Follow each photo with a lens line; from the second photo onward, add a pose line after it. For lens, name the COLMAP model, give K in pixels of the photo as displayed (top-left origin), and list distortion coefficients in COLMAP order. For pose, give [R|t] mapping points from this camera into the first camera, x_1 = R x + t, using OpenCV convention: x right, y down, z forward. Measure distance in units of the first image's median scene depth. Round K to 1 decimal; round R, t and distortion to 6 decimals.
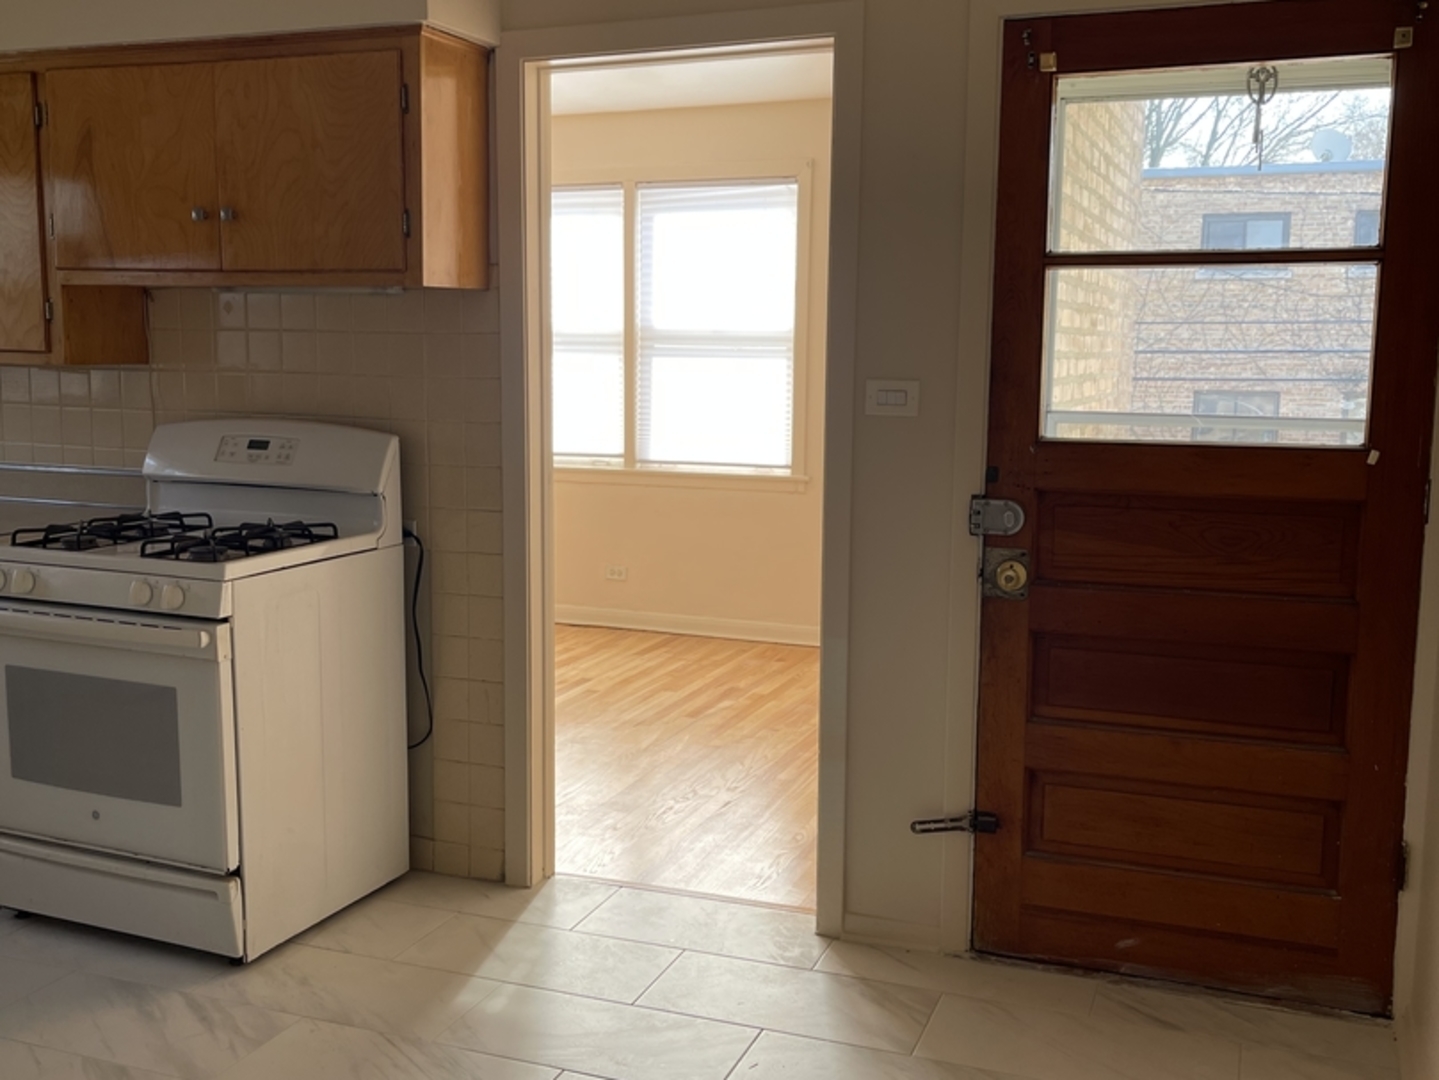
lens RADIAL K [[1435.7, 0, 716.1], [0, 1435.7, 532.5], [0, 0, 1]] dist [0.030865, 0.000000]
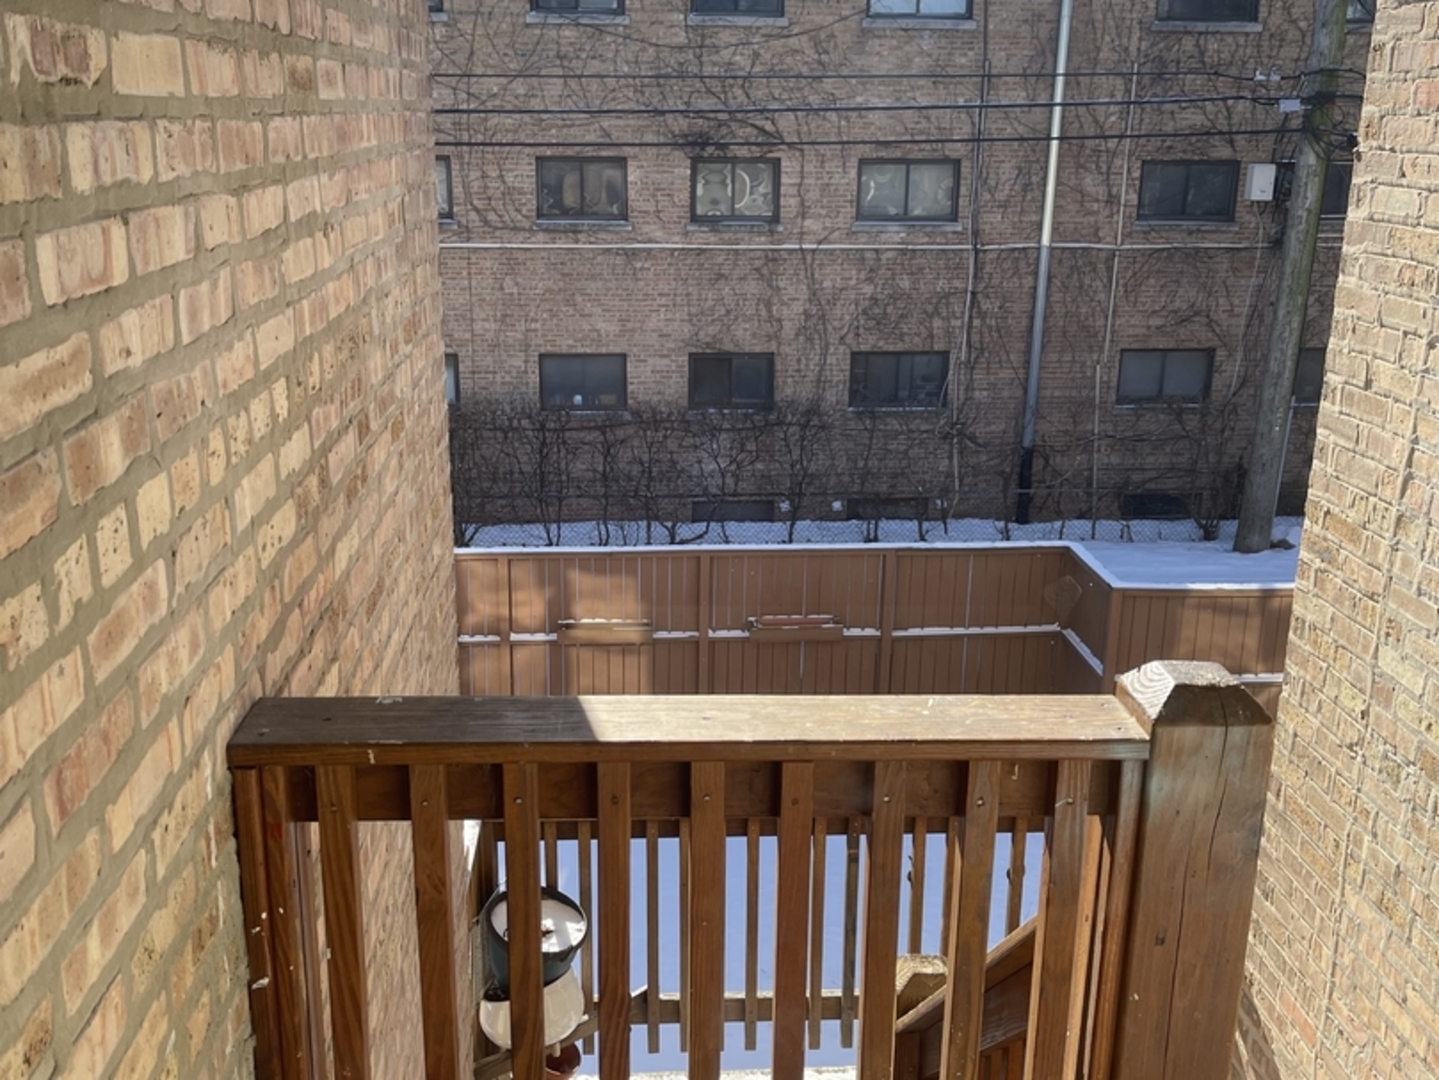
lens RADIAL K [[1435.7, 0, 710.1], [0, 1435.7, 543.2], [0, 0, 1]] dist [0.030865, 0.000000]
pose [[0.906689, -0.125287, 0.402763, 0.046536], [0.053675, 0.981376, 0.184444, -0.024071], [-0.418370, -0.145615, 0.896528, 0.138649]]
